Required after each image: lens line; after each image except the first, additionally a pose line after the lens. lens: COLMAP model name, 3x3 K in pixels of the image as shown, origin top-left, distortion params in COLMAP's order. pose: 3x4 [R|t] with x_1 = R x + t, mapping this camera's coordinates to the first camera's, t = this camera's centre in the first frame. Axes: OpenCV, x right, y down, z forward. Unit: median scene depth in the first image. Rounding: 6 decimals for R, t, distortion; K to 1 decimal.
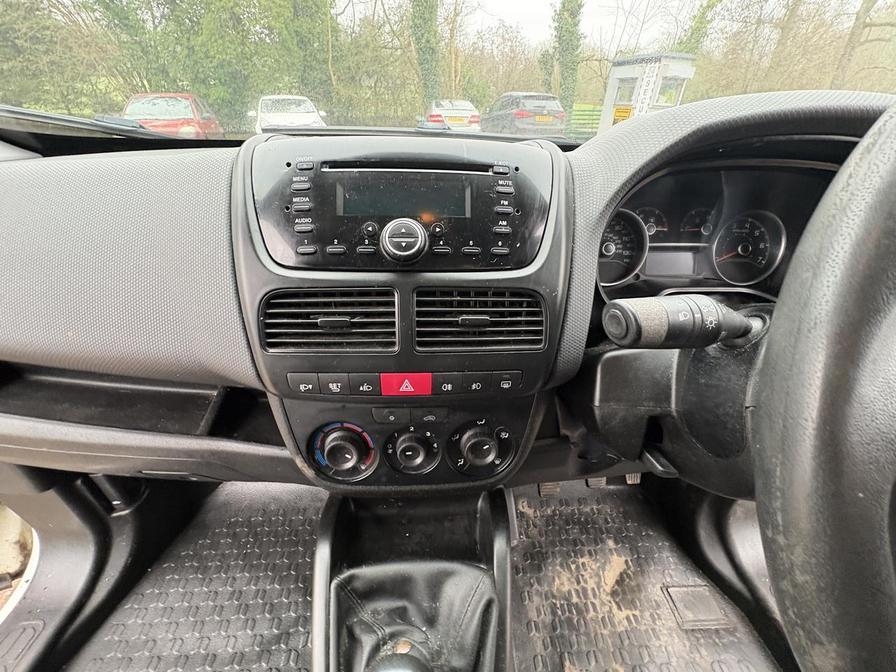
lens RADIAL K [[354.5, 0, 450.6], [0, 354.5, 333.1], [0, 0, 1]] dist [-0.000824, -0.000545]
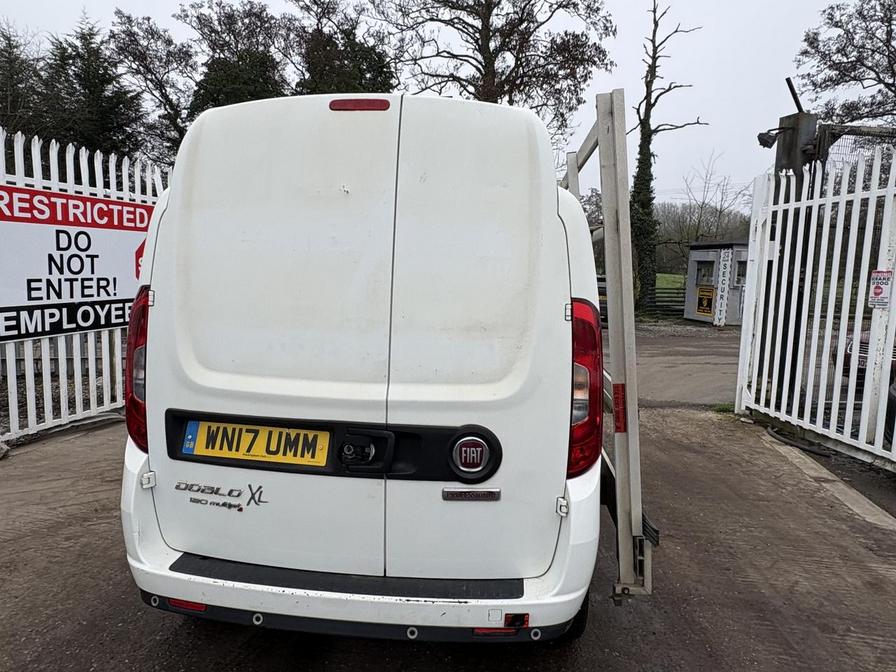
lens RADIAL K [[569.9, 0, 449.9], [0, 569.9, 337.9], [0, 0, 1]] dist [-0.007281, 0.007266]
pose [[0.989615, 0.025166, -0.141524, 0.060557], [-0.084982, 0.896496, -0.434825, 0.216831], [0.115933, 0.442336, 0.889325, -0.405141]]
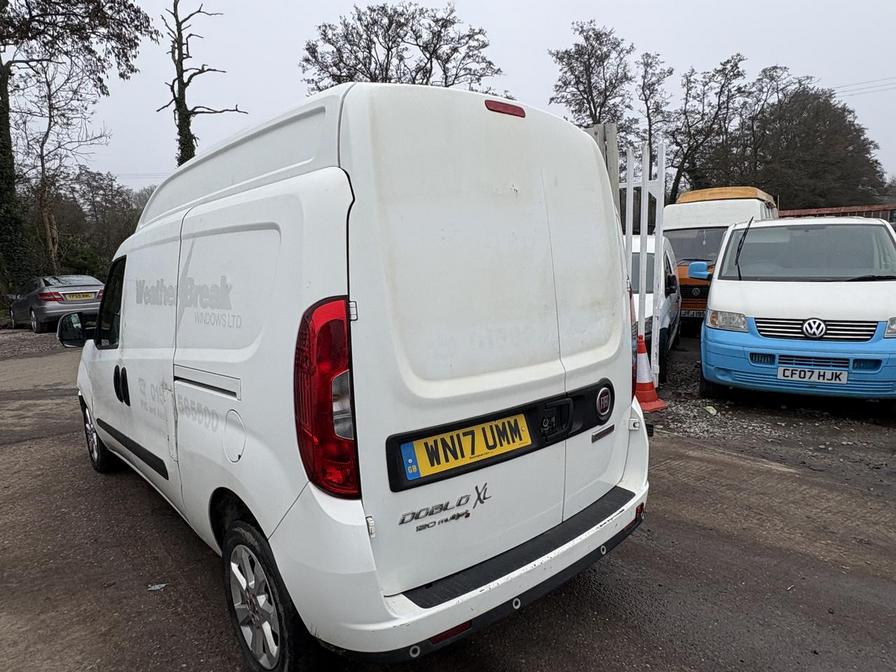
lens RADIAL K [[569.9, 0, 451.8], [0, 569.9, 339.8], [0, 0, 1]] dist [-0.007281, 0.007266]
pose [[0.774960, -0.125181, 0.619490, -0.148747], [0.370725, 0.883882, -0.285158, 0.191548], [-0.511860, 0.450646, 0.731381, -0.376972]]
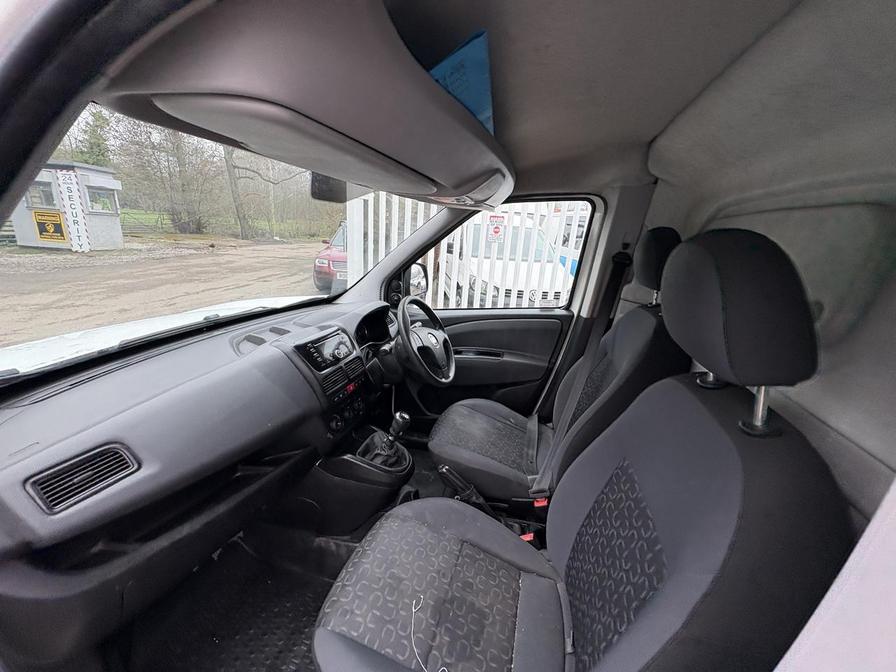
lens RADIAL K [[354.5, 0, 446.5], [0, 354.5, 337.5], [0, 0, 1]] dist [-0.000824, -0.000545]
pose [[0.312580, -0.272220, 0.910049, -0.095796], [0.463935, 0.879766, 0.103811, -0.003610], [-0.828890, 0.389754, 0.401289, -0.045946]]
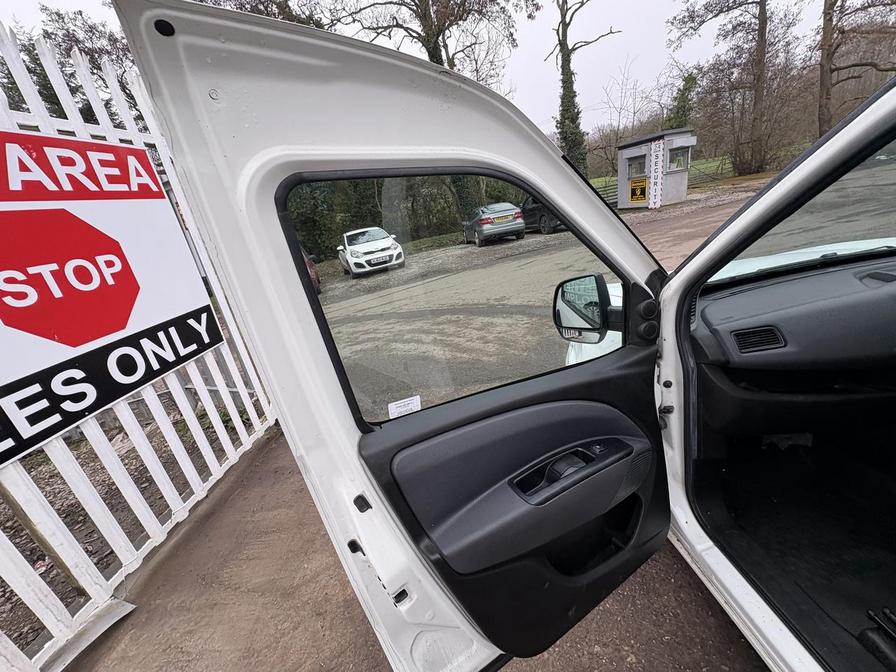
lens RADIAL K [[354.5, 0, 448.1], [0, 354.5, 337.0], [0, 0, 1]] dist [-0.000824, -0.000545]
pose [[0.981658, -0.177938, -0.068455, -0.152661], [0.158944, 0.962107, -0.221555, 0.003158], [0.105284, 0.206610, 0.972742, -0.076363]]
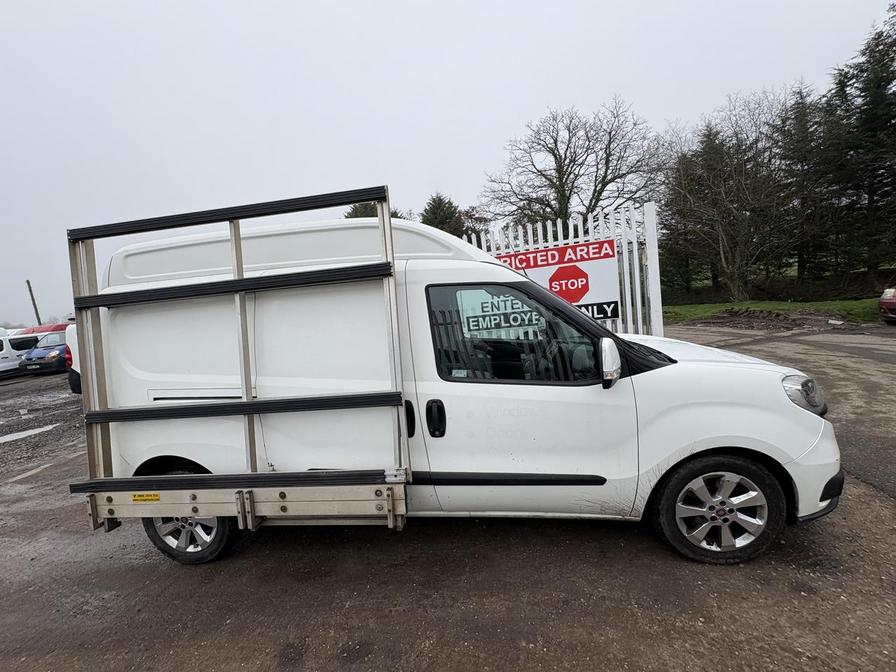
lens RADIAL K [[354.5, 0, 445.6], [0, 354.5, 339.3], [0, 0, 1]] dist [-0.000824, -0.000545]
pose [[-0.166754, 0.116765, -0.979060, 0.261883], [-0.442551, 0.878463, 0.180143, -0.024659], [0.881103, 0.463323, -0.094812, -0.021958]]
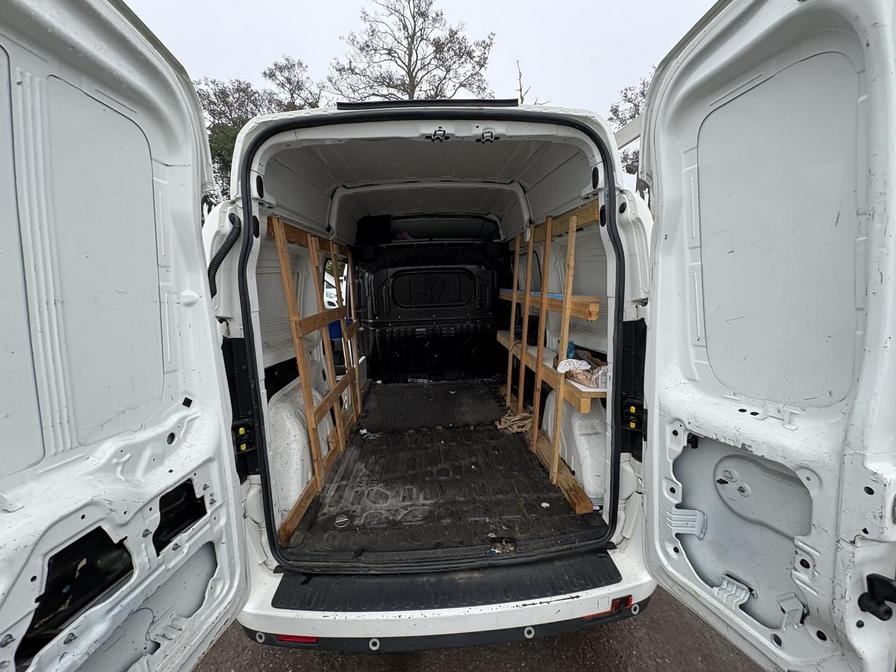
lens RADIAL K [[354.5, 0, 448.3], [0, 354.5, 340.4], [0, 0, 1]] dist [-0.000824, -0.000545]
pose [[0.998706, -0.050810, -0.001980, 0.004154], [0.046702, 0.931974, -0.359505, 0.174174], [0.020112, 0.358947, 0.933141, -0.350086]]
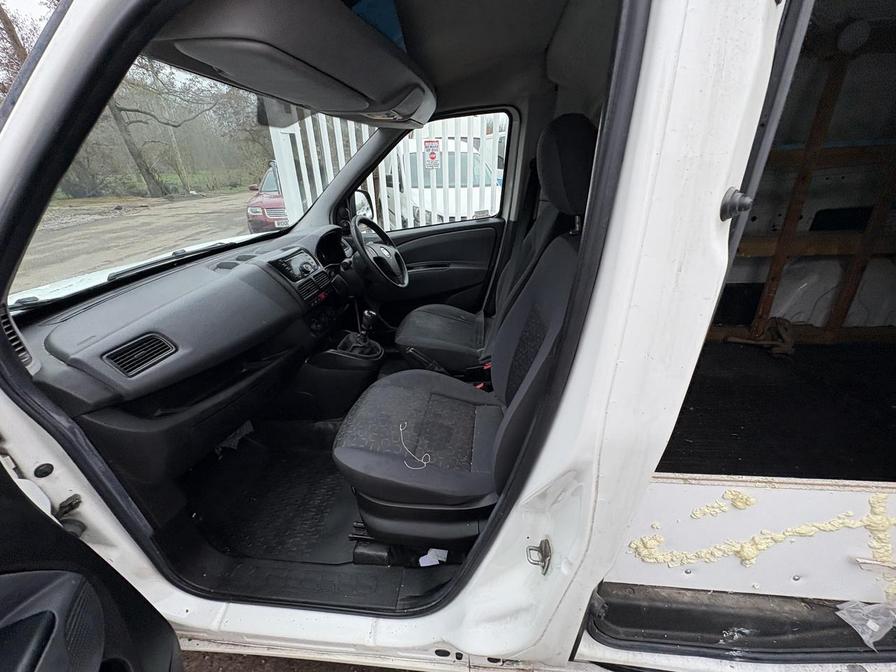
lens RADIAL K [[354.5, 0, 447.4], [0, 354.5, 337.3], [0, 0, 1]] dist [-0.000824, -0.000545]
pose [[0.152984, -0.450013, 0.879821, -0.126657], [0.553946, 0.776330, 0.300758, 0.006800], [-0.818376, 0.441362, 0.368049, -0.050618]]
